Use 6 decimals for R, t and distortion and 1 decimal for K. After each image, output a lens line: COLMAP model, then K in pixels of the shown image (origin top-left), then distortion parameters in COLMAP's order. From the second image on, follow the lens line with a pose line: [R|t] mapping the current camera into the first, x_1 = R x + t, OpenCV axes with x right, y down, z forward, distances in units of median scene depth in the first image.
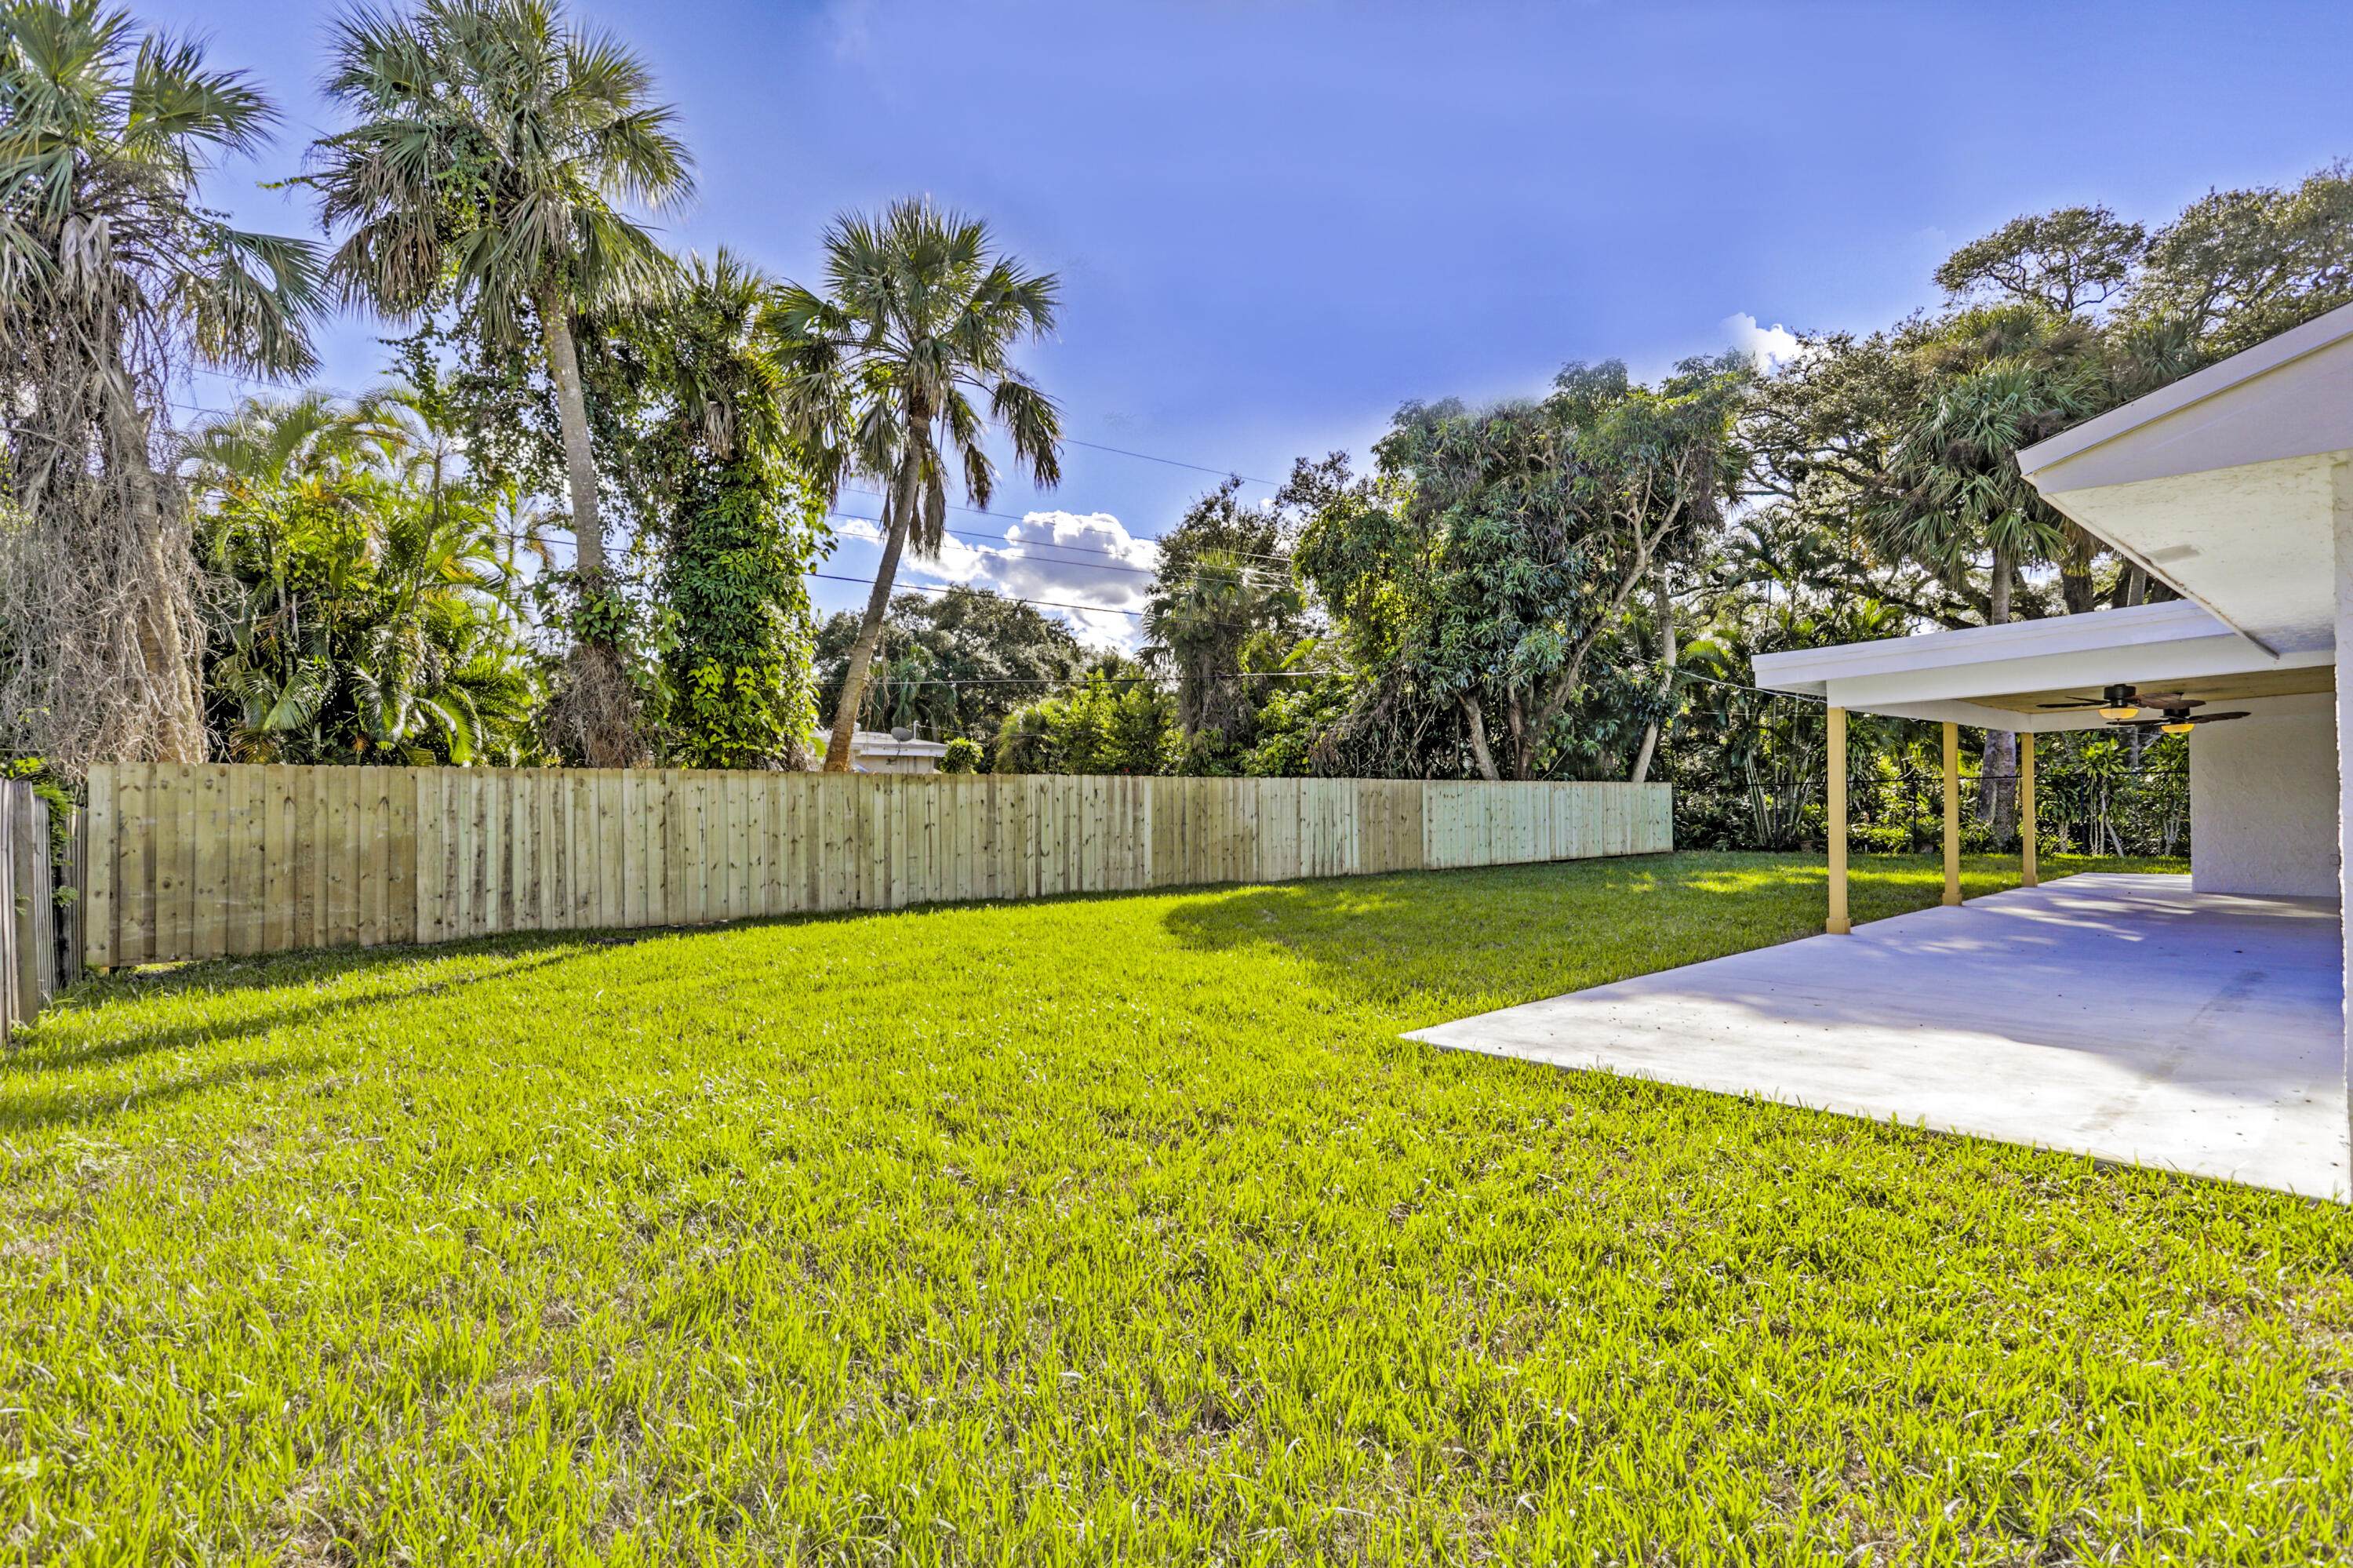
lens RADIAL K [[1155.8, 0, 1176.5], [0, 1155.8, 784.0], [0, 0, 1]] dist [0.001174, 0.002013]
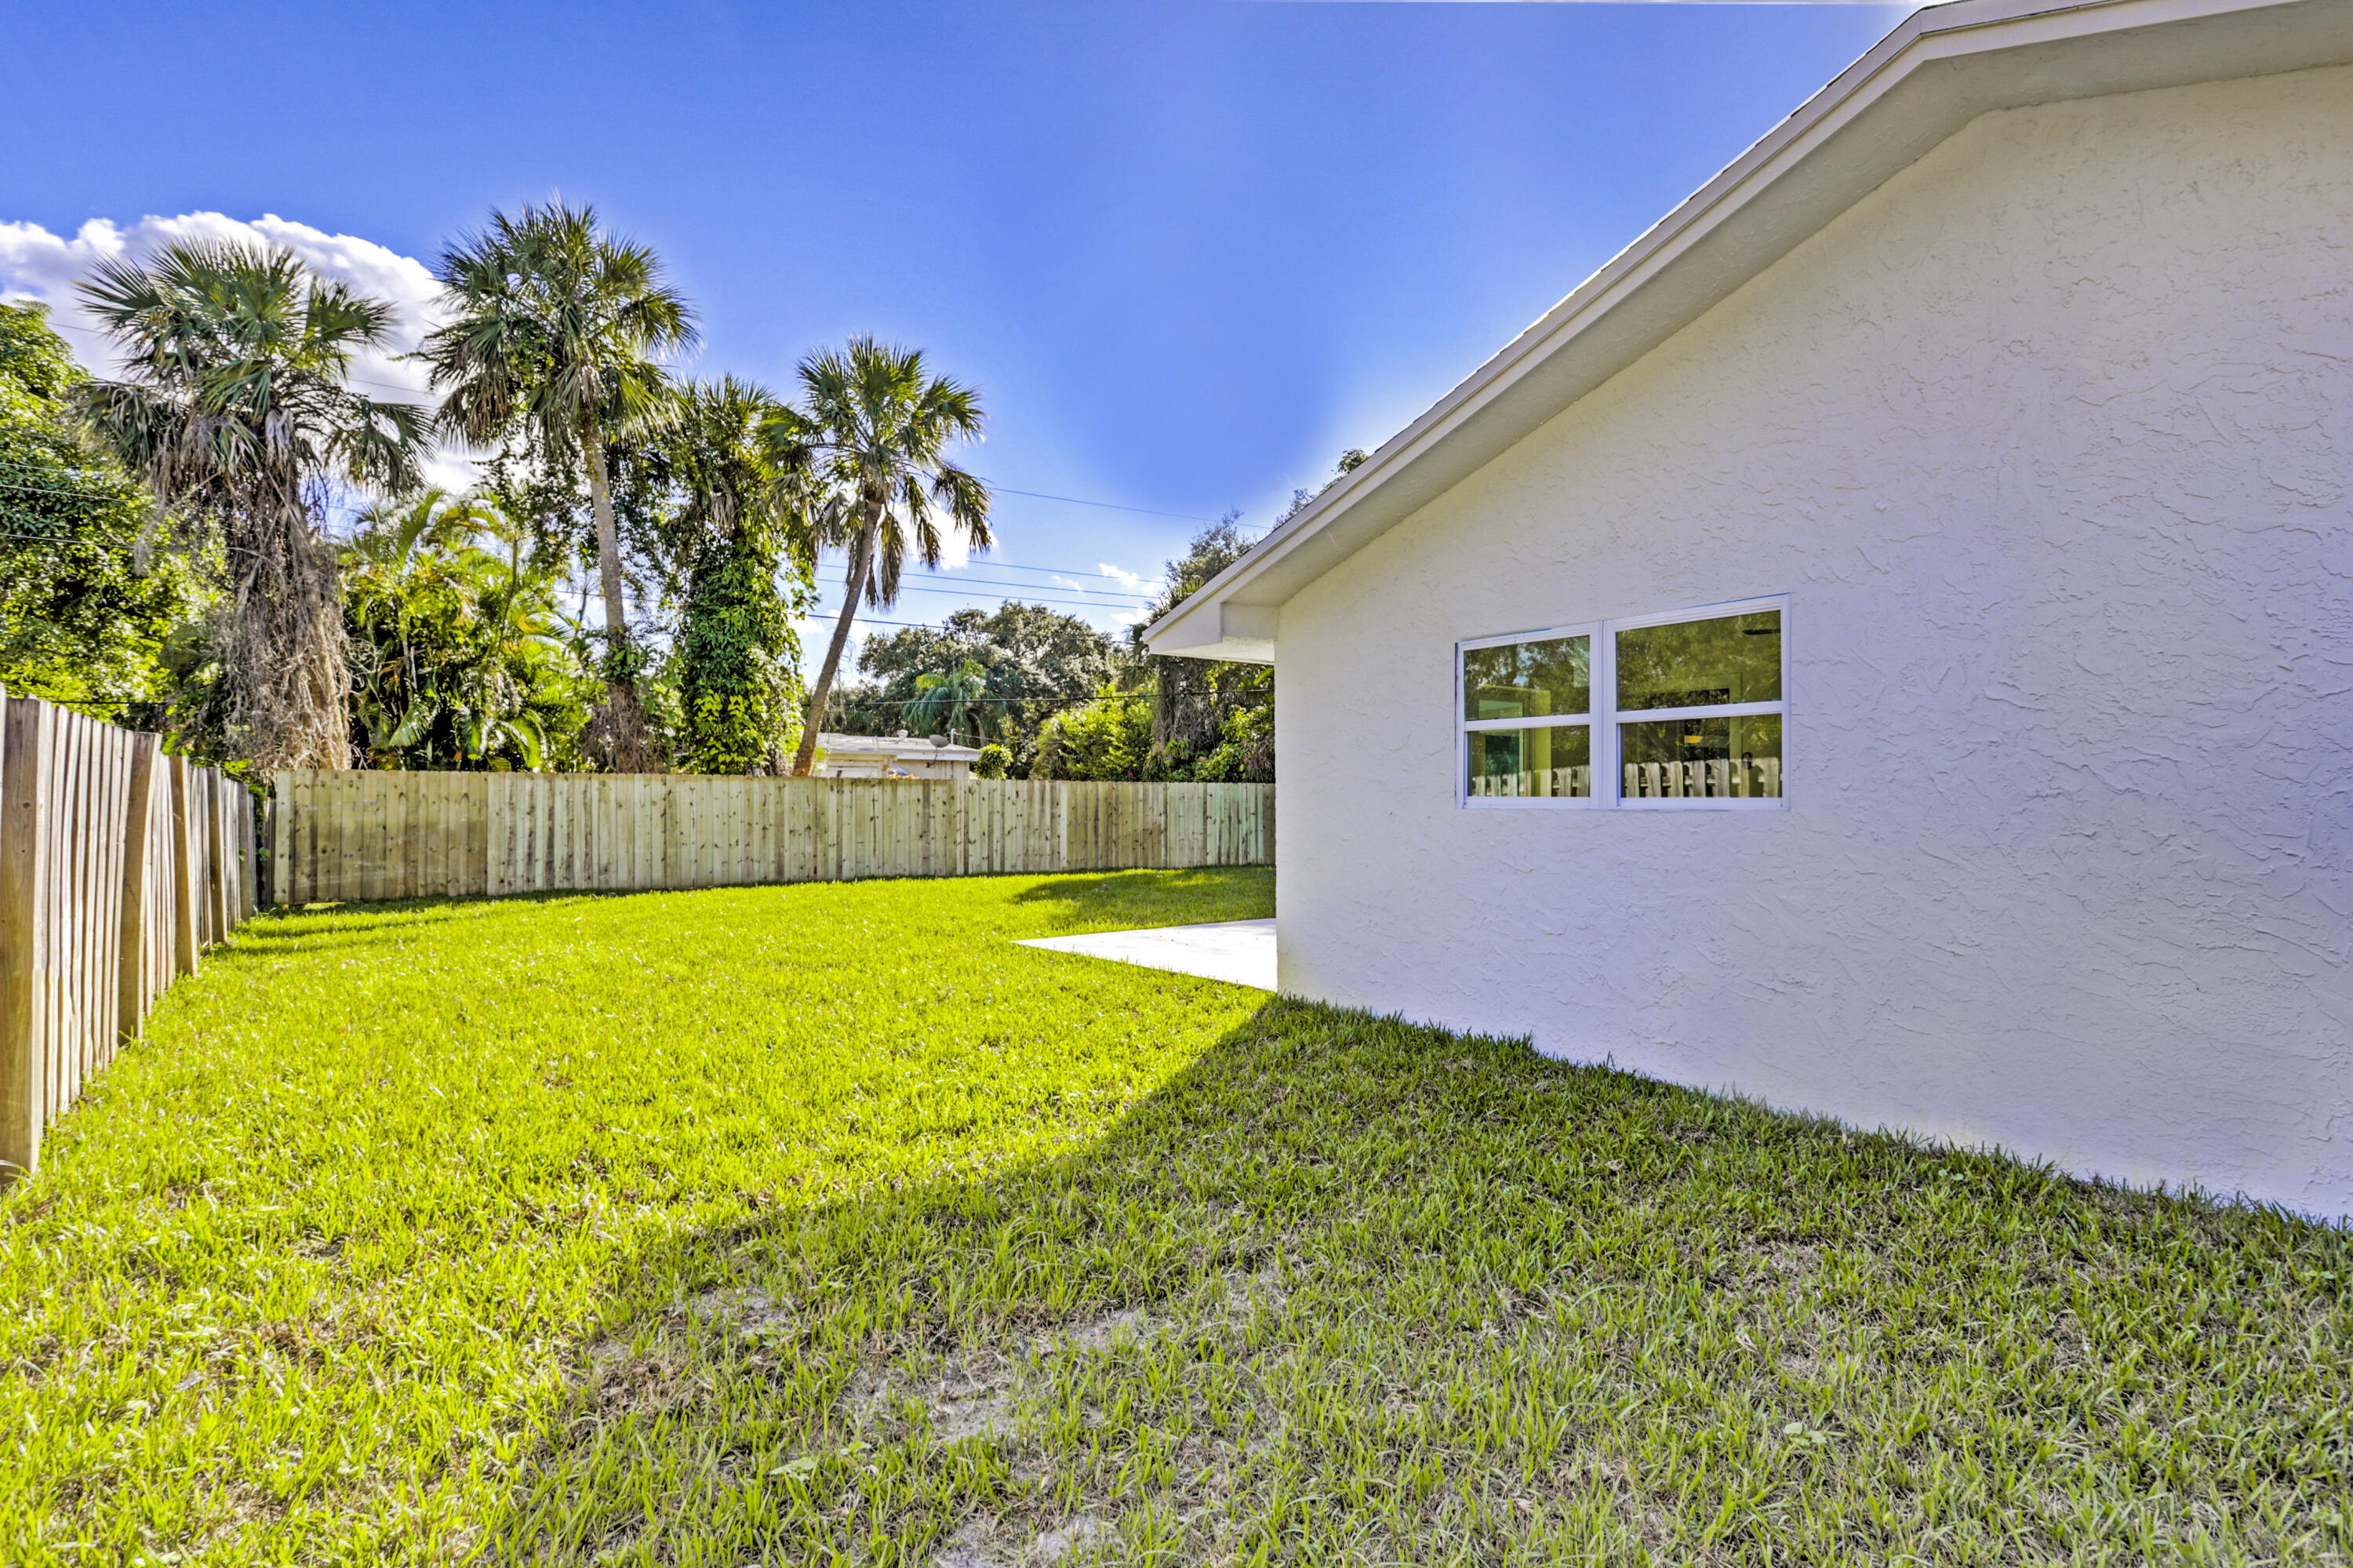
lens RADIAL K [[1144.8, 0, 1176.5], [0, 1144.8, 784.0], [0, 0, 1]] dist [-0.000885, -0.000780]
pose [[0.996489, 0.006130, -0.083494, 0.251941], [-0.006248, 0.999980, -0.001149, -0.003359], [0.083485, 0.001667, 0.996508, -0.275384]]
